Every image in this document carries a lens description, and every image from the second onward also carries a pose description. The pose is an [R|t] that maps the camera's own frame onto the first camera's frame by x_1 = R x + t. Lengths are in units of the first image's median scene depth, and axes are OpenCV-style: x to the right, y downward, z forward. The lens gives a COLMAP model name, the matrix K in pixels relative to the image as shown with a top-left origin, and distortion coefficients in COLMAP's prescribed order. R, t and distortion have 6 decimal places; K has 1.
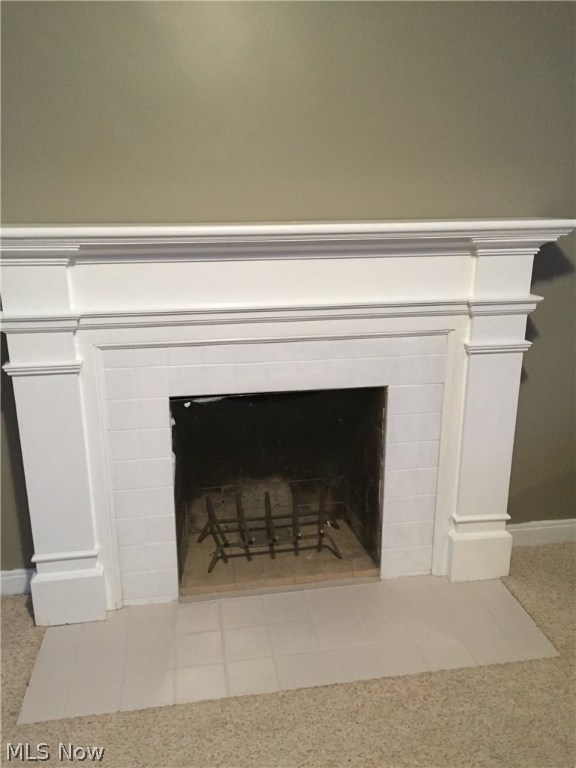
lens RADIAL K [[645.5, 0, 288.0], [0, 645.5, 384.0], [0, 0, 1]] dist [0.075182, -0.087635]
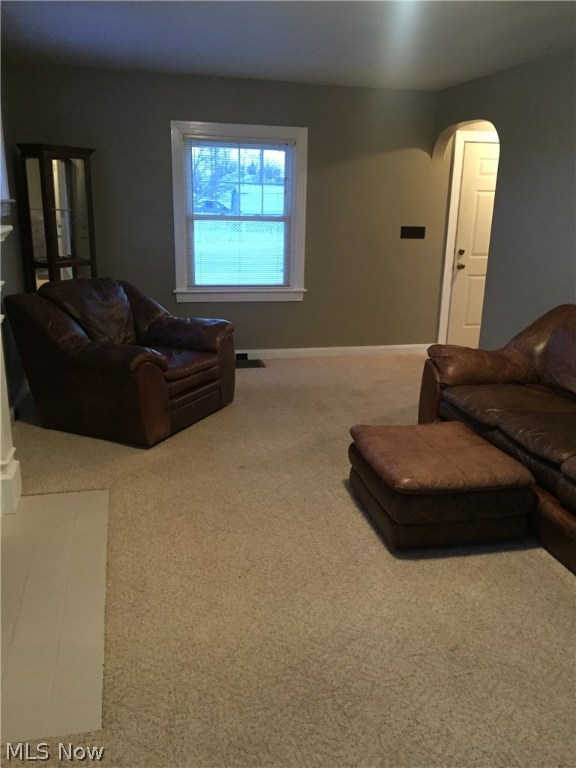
lens RADIAL K [[645.5, 0, 288.0], [0, 645.5, 384.0], [0, 0, 1]] dist [0.075182, -0.087635]
pose [[-0.074281, -0.271827, 0.959475, -1.052990], [0.268193, 0.921241, 0.281758, -0.158643], [-0.960497, 0.278254, 0.004472, 0.462797]]
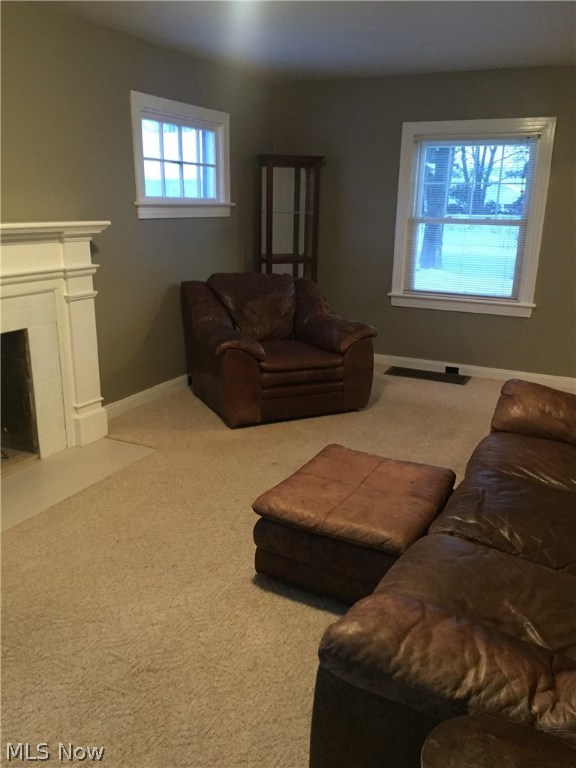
lens RADIAL K [[645.5, 0, 288.0], [0, 645.5, 384.0], [0, 0, 1]] dist [0.075182, -0.087635]
pose [[0.587409, -0.213175, 0.780709, -0.752194], [0.217363, 0.970796, 0.101535, 0.113522], [-0.779554, 0.110055, 0.616590, -0.453834]]
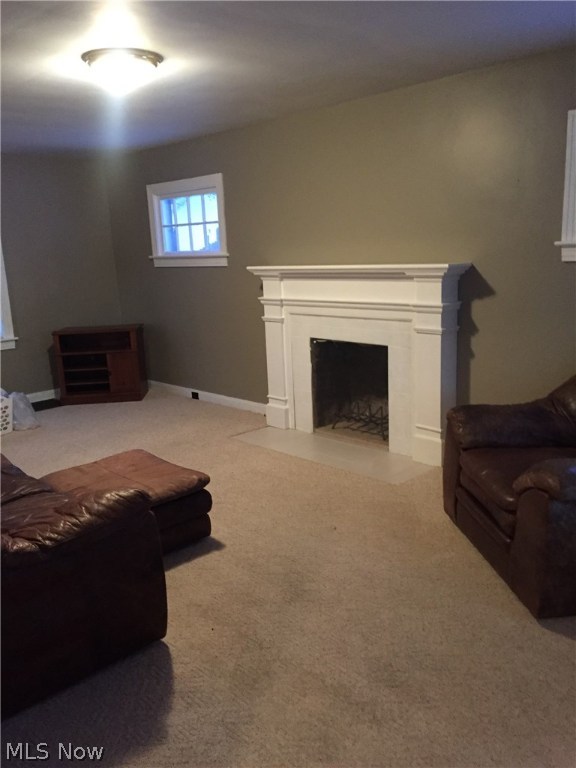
lens RADIAL K [[645.5, 0, 288.0], [0, 645.5, 384.0], [0, 0, 1]] dist [0.075182, -0.087635]
pose [[0.564993, 0.151614, -0.811046, 1.667621], [-0.204971, 0.977949, 0.040027, 0.105471], [0.799231, 0.143626, 0.583611, -0.404250]]
